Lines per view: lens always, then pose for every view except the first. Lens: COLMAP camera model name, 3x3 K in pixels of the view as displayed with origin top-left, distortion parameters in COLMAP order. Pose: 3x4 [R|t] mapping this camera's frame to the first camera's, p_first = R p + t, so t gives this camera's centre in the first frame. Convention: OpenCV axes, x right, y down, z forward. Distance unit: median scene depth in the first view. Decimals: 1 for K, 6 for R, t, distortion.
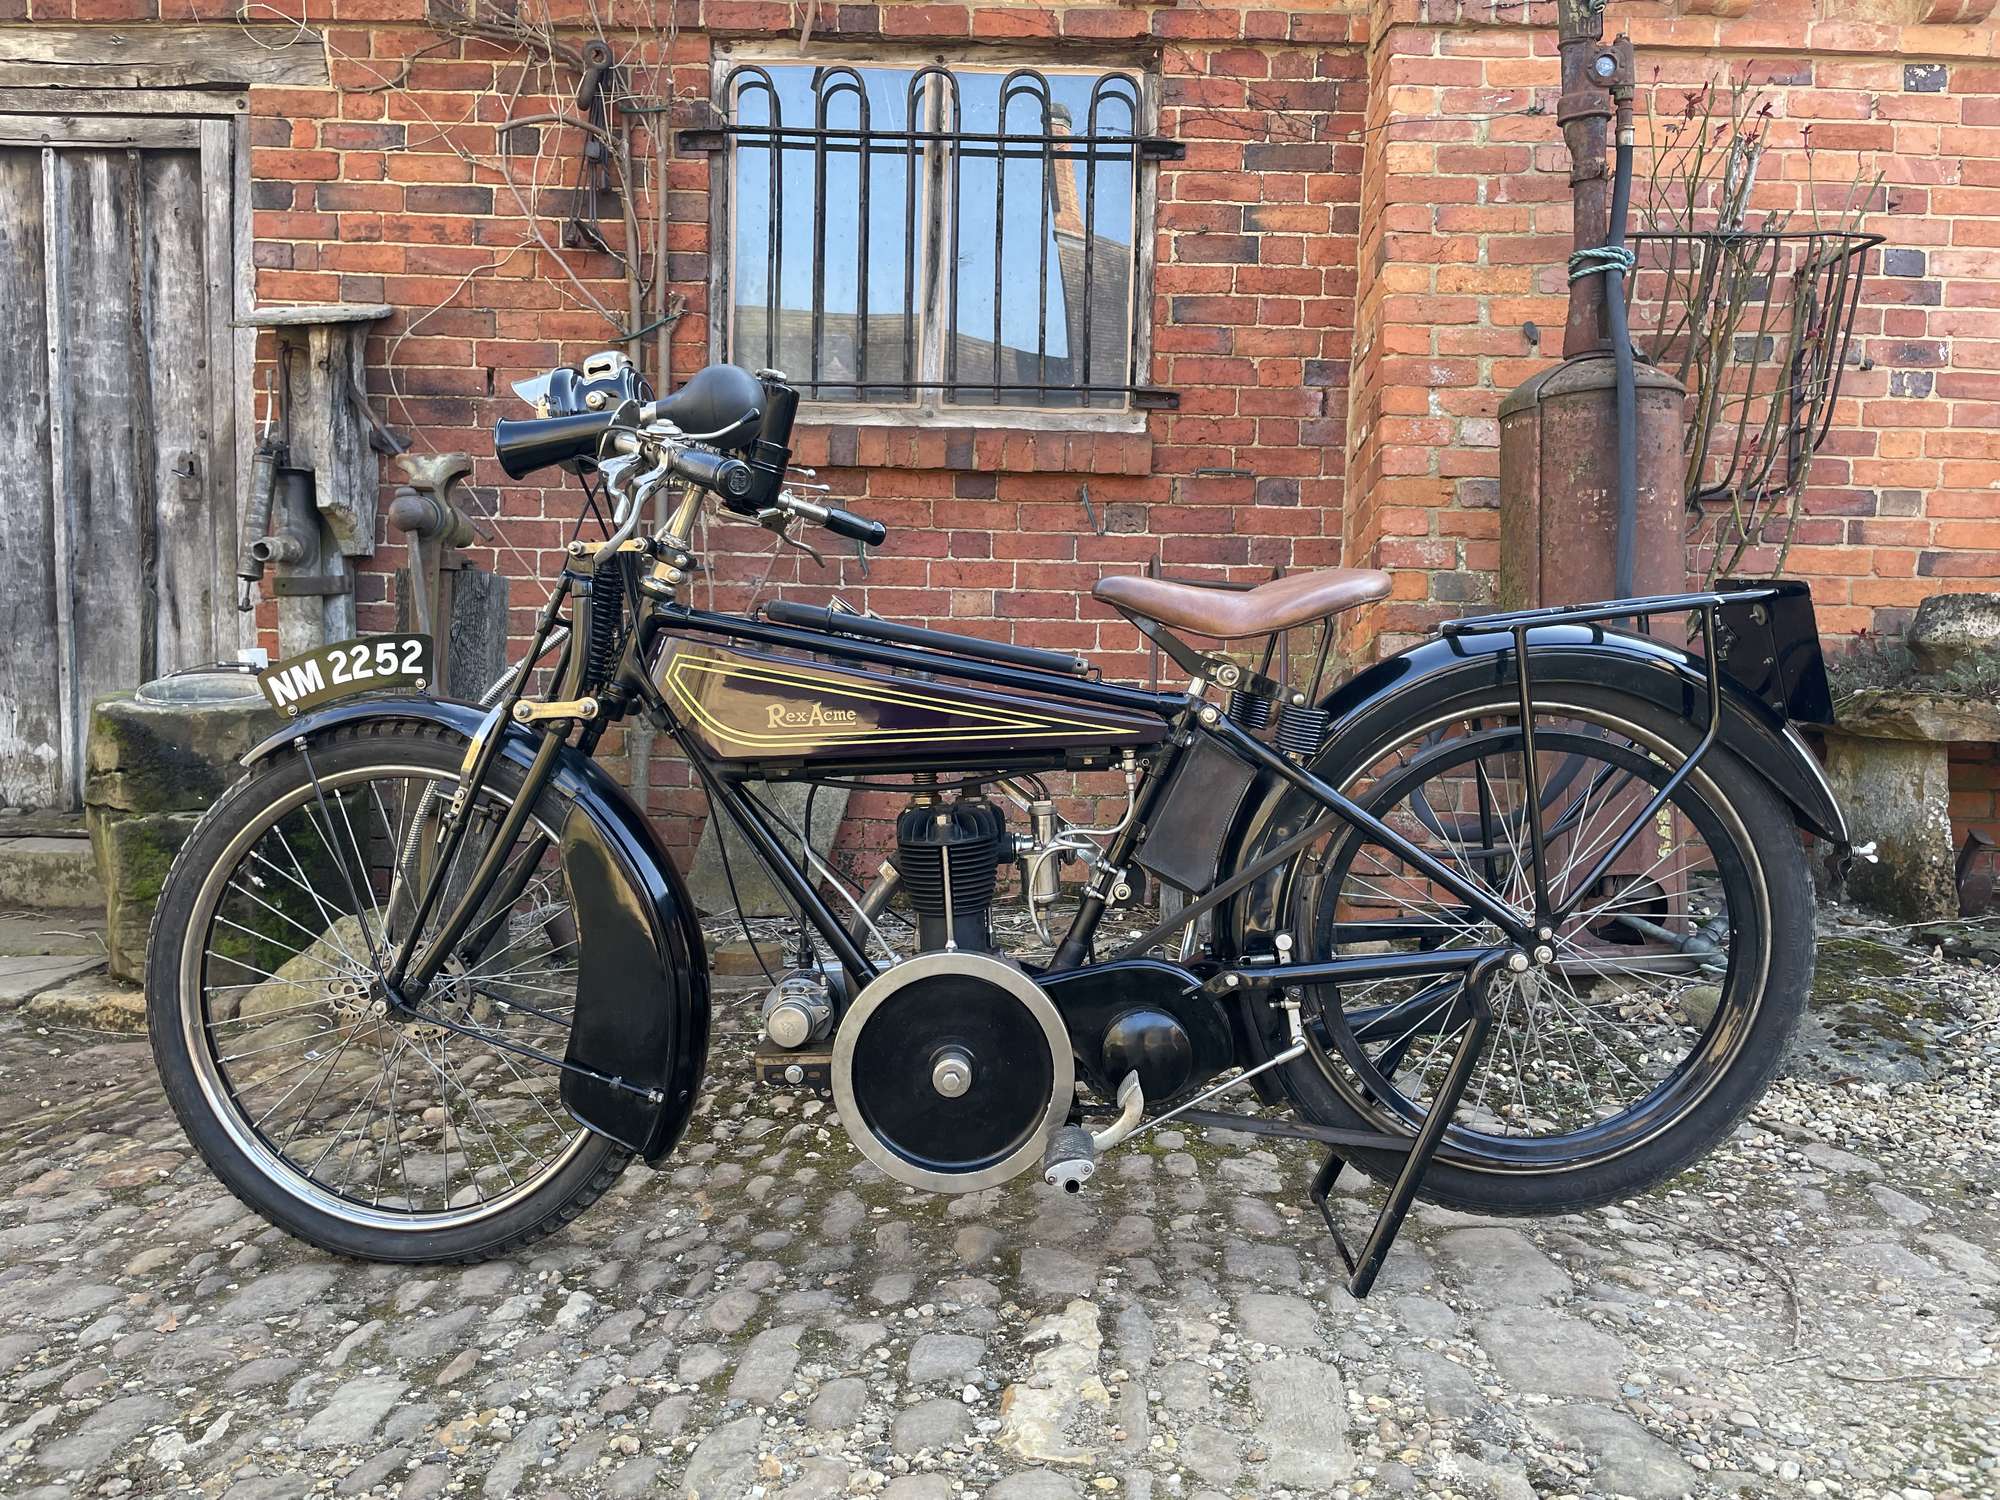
lens RADIAL K [[1515.3, 0, 1002.0], [0, 1515.3, 735.6], [0, 0, 1]] dist [0.089740, -0.123904]
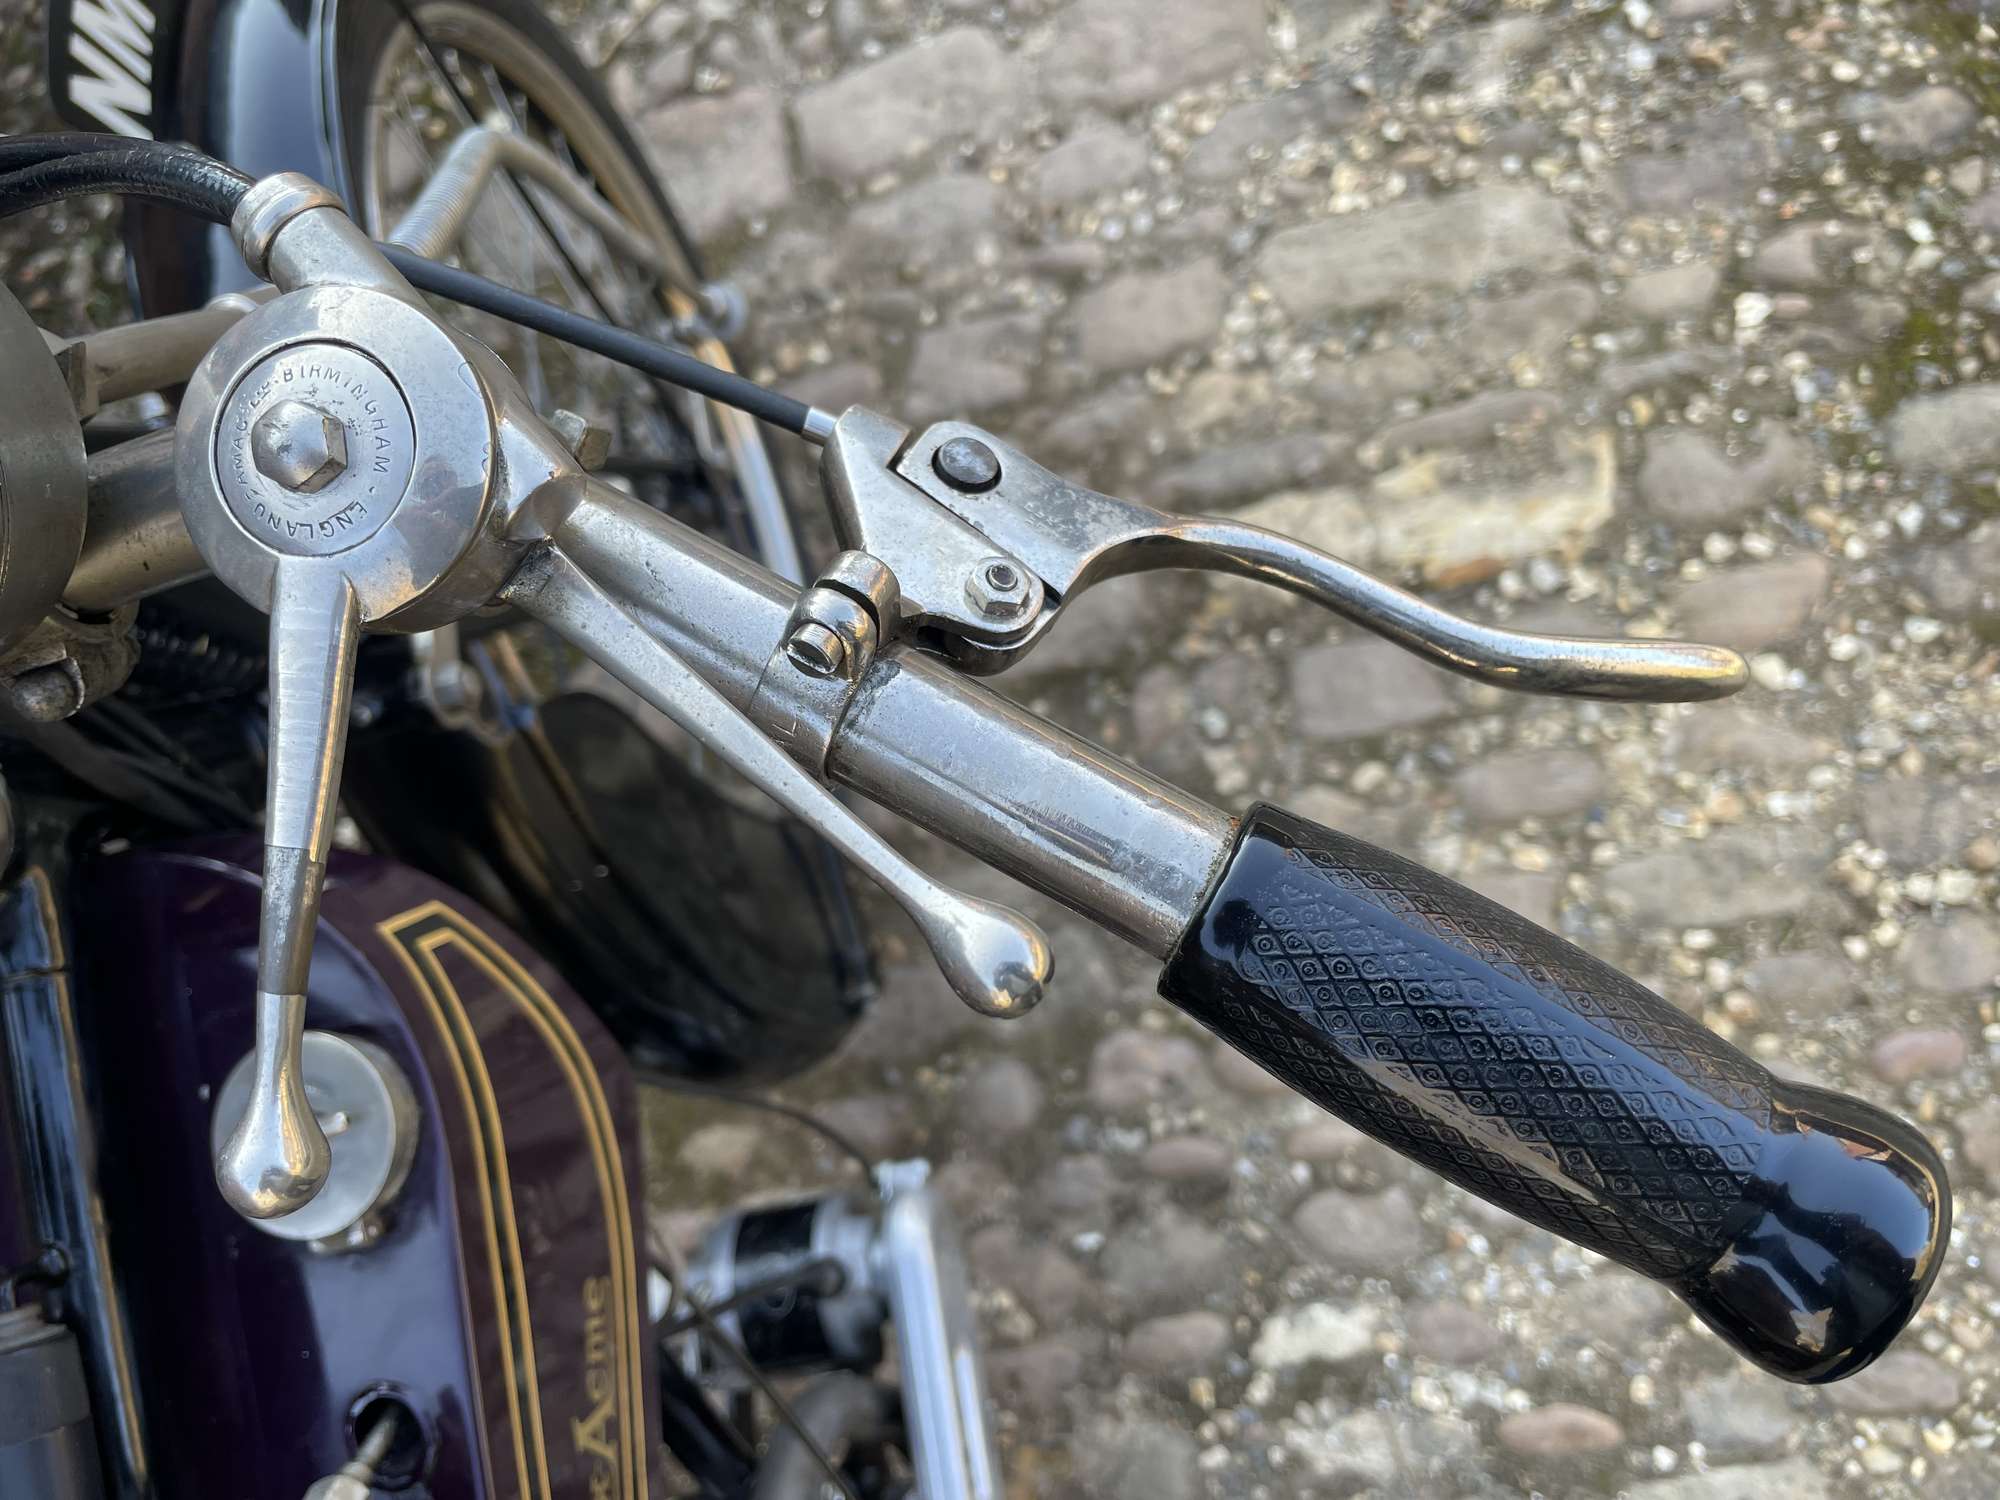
lens RADIAL K [[1540.3, 0, 992.5], [0, 1540.3, 753.1], [0, 0, 1]] dist [0.078384, -0.137587]
pose [[-0.190164, -0.921381, 0.338961, -0.138747], [0.325174, 0.266660, 0.907278, -0.147799], [-0.926337, 0.282753, 0.248901, 0.499709]]
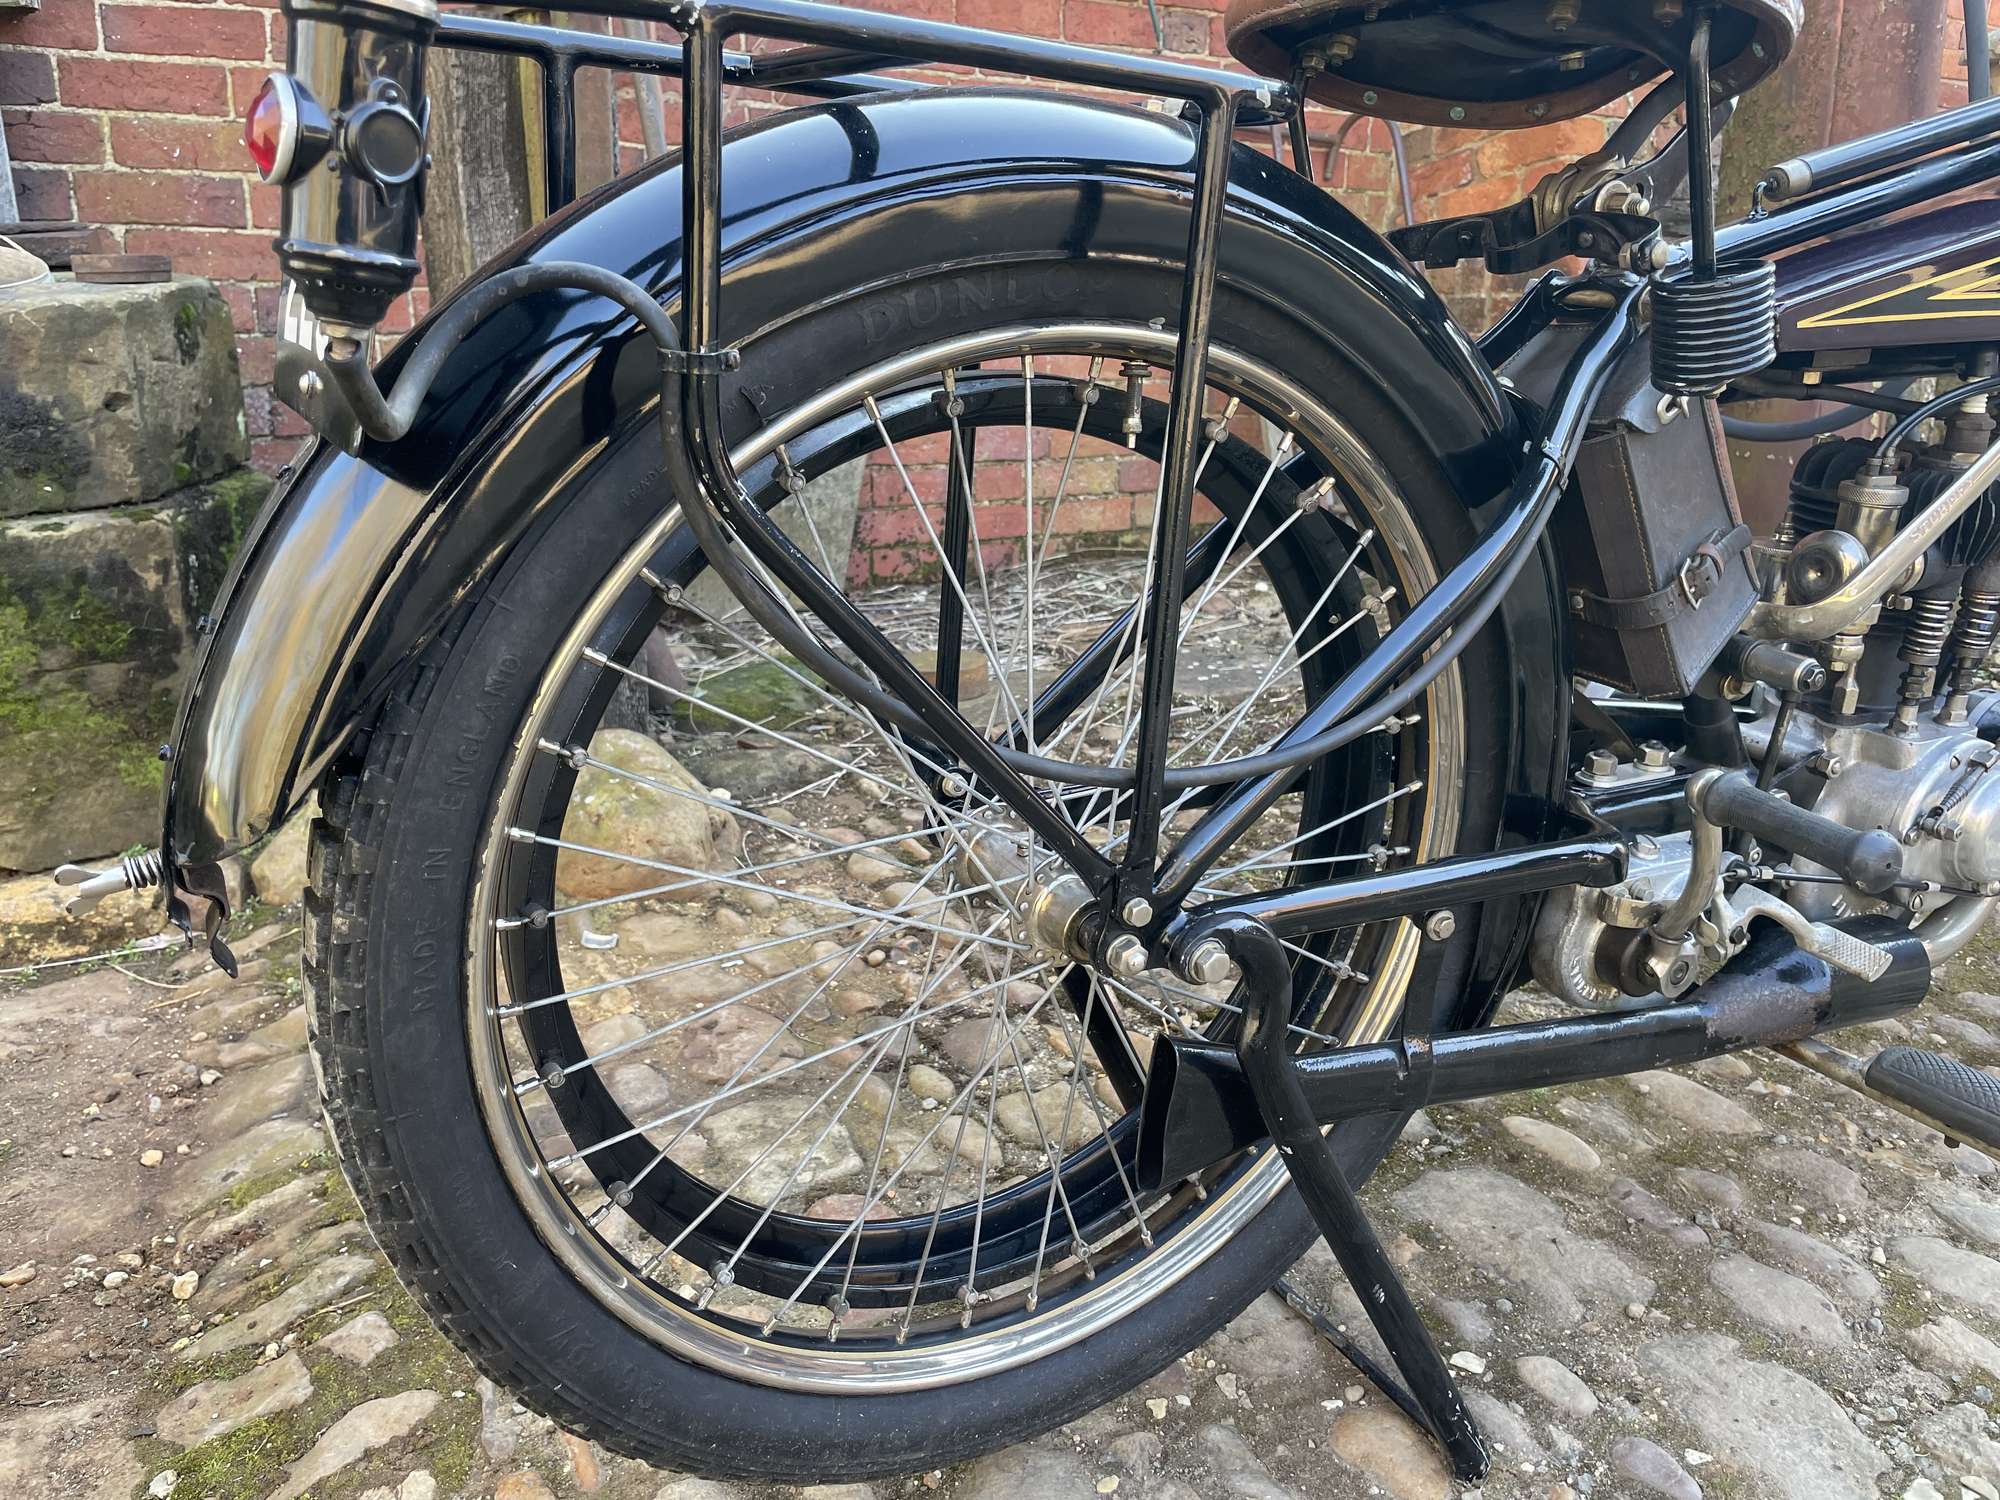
lens RADIAL K [[1511.5, 0, 1000.0], [0, 1511.5, 750.0], [0, 0, 1]] dist [0.102645, -0.145679]
pose [[0.868014, -0.148435, 0.473835, -0.520664], [0.025016, 0.966133, 0.256828, 0.002386], [-0.495910, -0.211077, 0.842330, 0.431137]]
